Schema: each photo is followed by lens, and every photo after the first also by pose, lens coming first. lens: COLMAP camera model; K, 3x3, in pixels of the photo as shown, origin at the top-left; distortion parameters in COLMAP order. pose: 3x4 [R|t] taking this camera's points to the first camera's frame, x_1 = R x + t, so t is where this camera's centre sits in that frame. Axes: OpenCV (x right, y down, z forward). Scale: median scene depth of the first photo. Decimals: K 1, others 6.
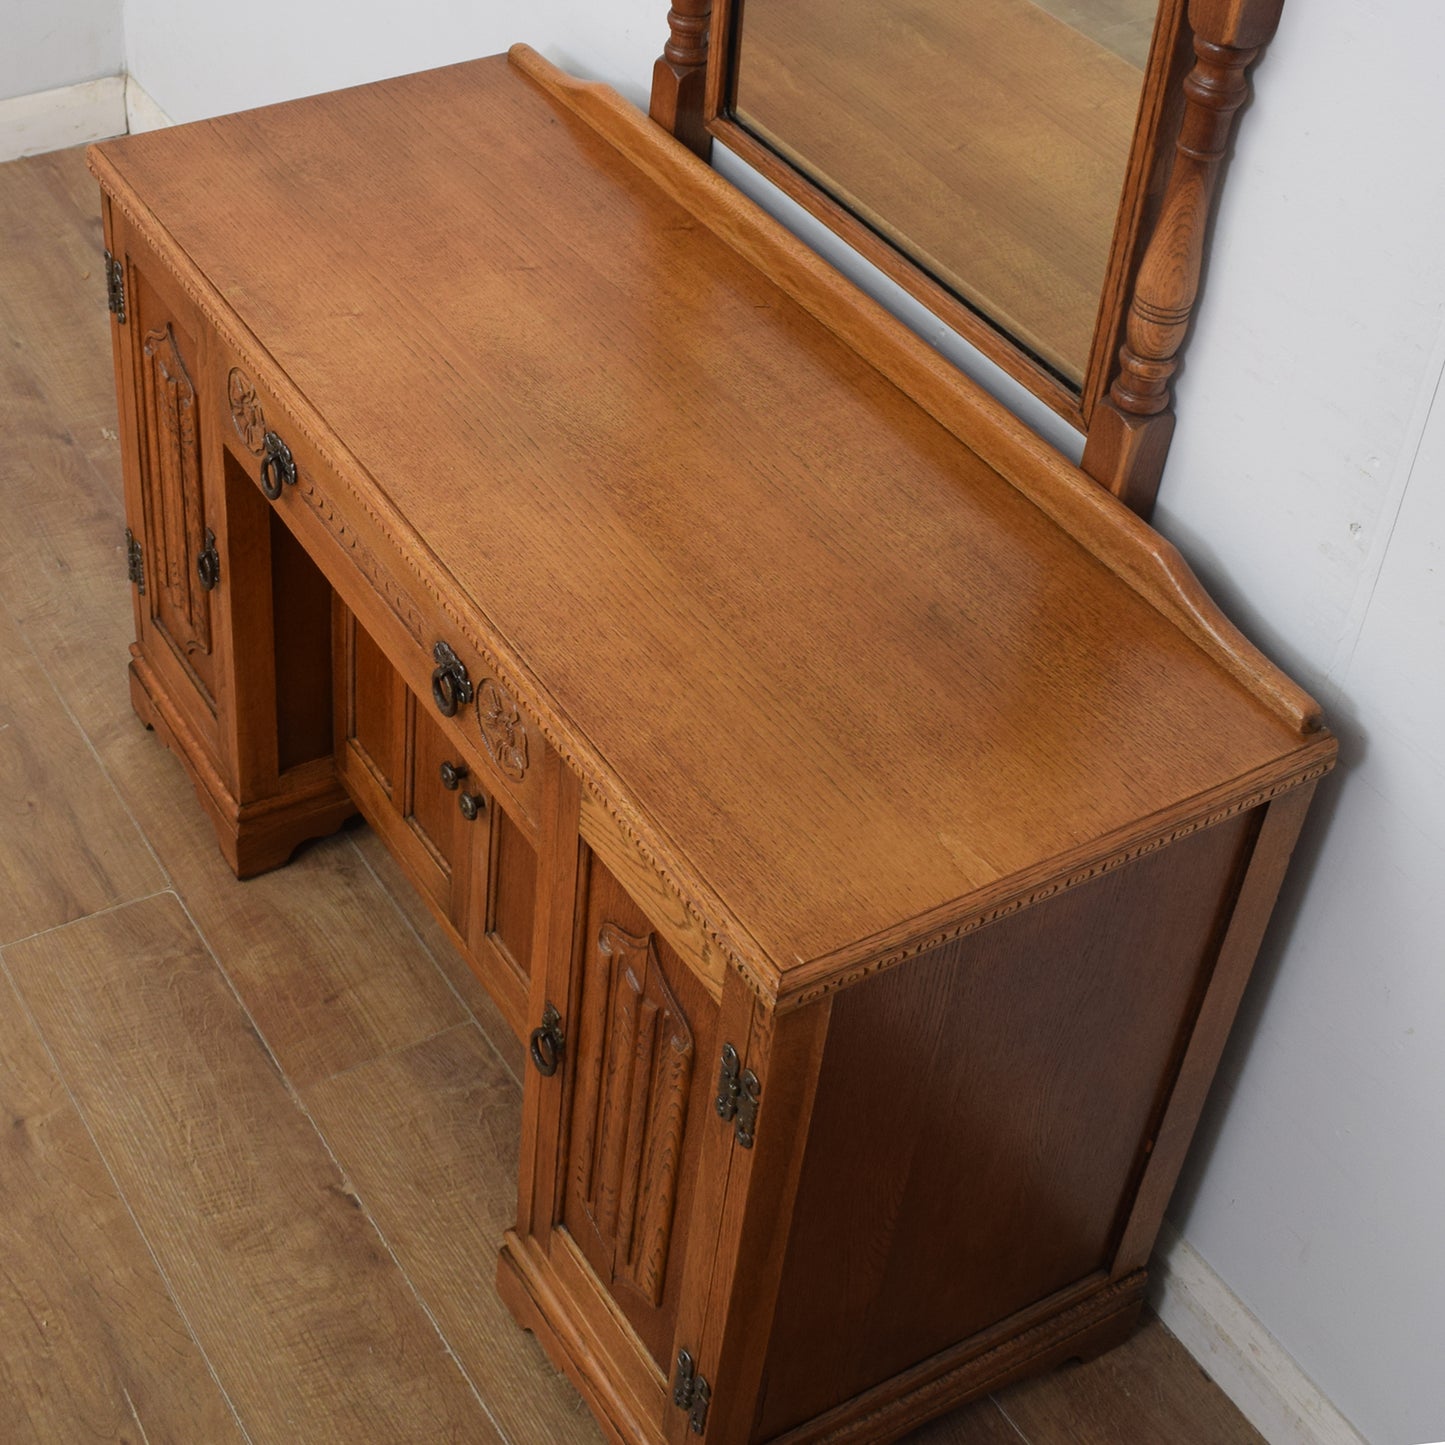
lens RADIAL K [[2296.7, 0, 482.0], [0, 2296.7, 490.4], [0, 0, 1]] dist [-0.100175, 0.000000]
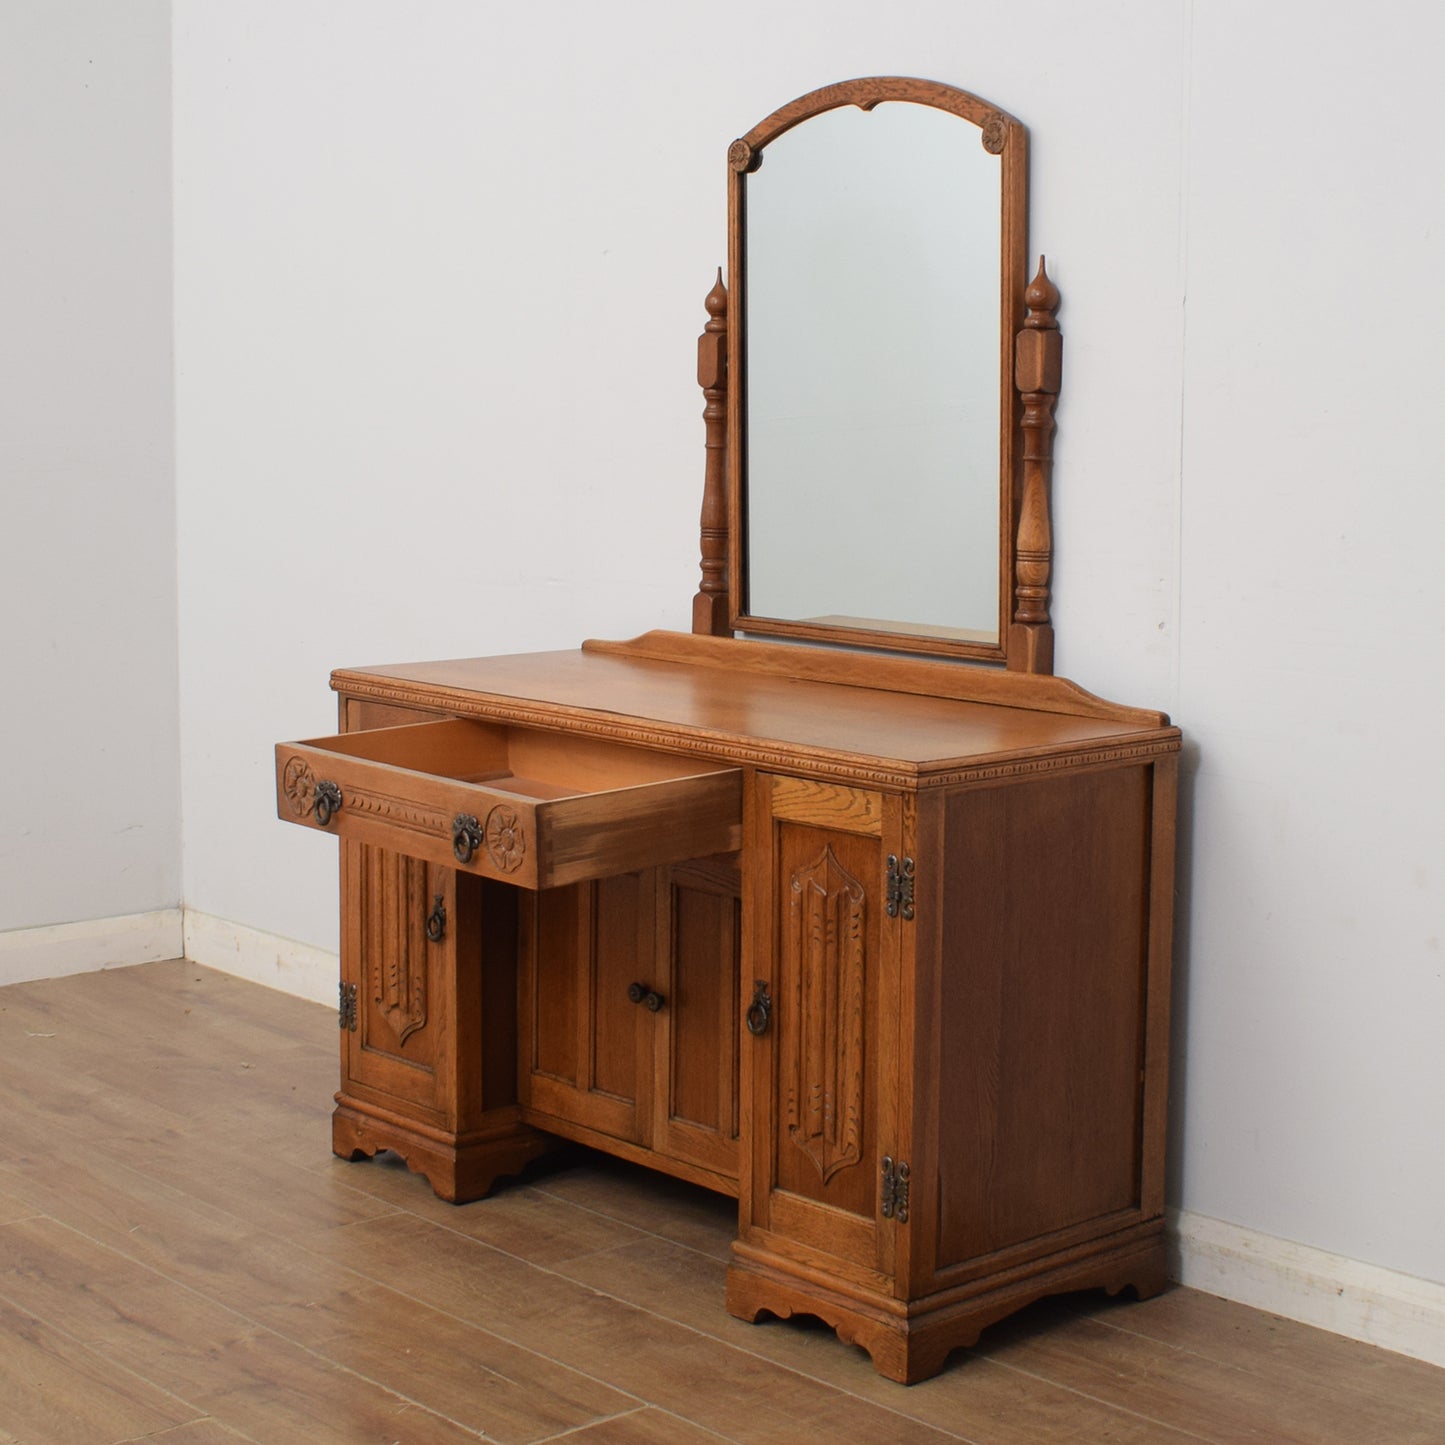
lens RADIAL K [[2588.1, 0, 787.0], [0, 2588.1, 647.0], [0, 0, 1]] dist [-0.094677, 0.000000]
pose [[0.965985, -0.039768, 0.255521, -0.355295], [0.166353, 0.852077, -0.496277, 0.821177], [-0.197988, 0.521903, 0.829710, -0.534756]]
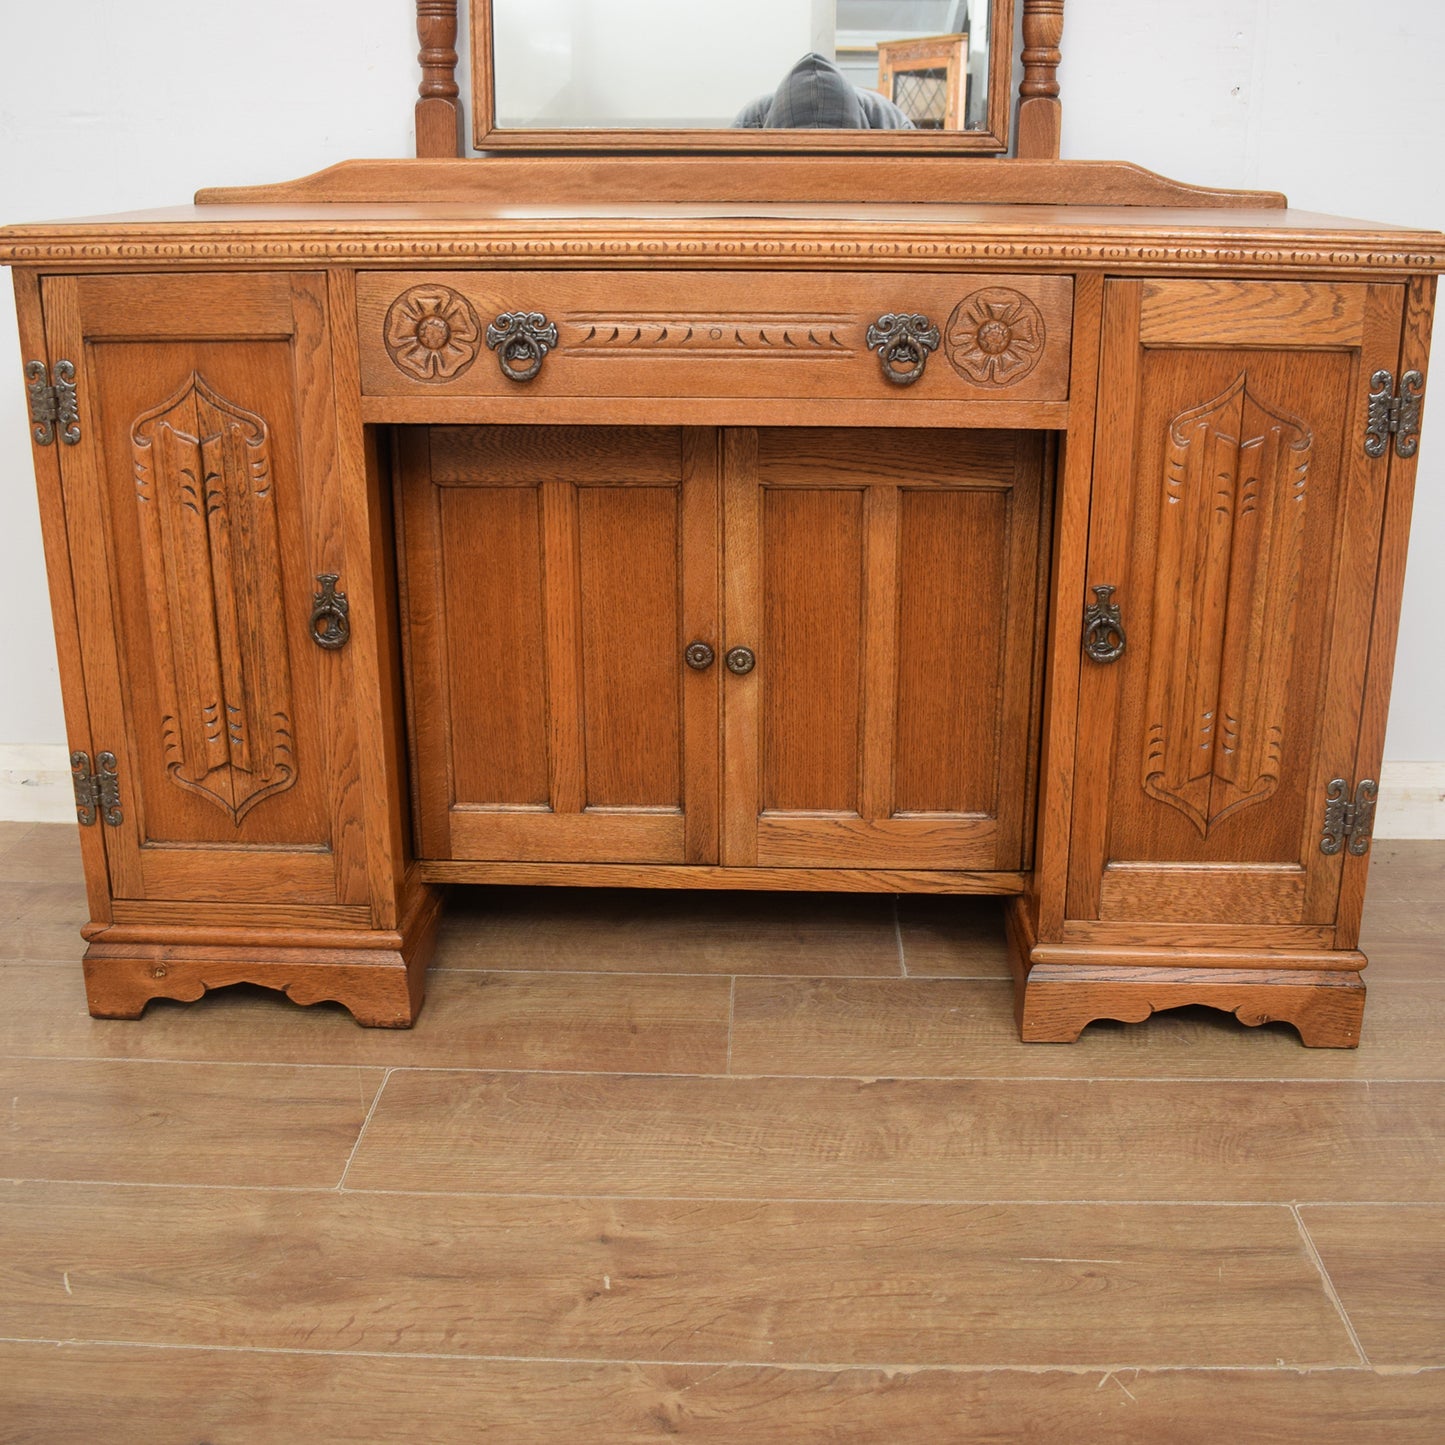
lens RADIAL K [[1735.4, 0, 721.8], [0, 1735.4, 746.3], [0, 0, 1]] dist [-0.093144, 0.000000]
pose [[0.512960, -0.304917, 0.802432, -0.674731], [0.529633, 0.848070, -0.016313, 0.185672], [-0.675545, 0.433362, 0.596520, 0.596910]]
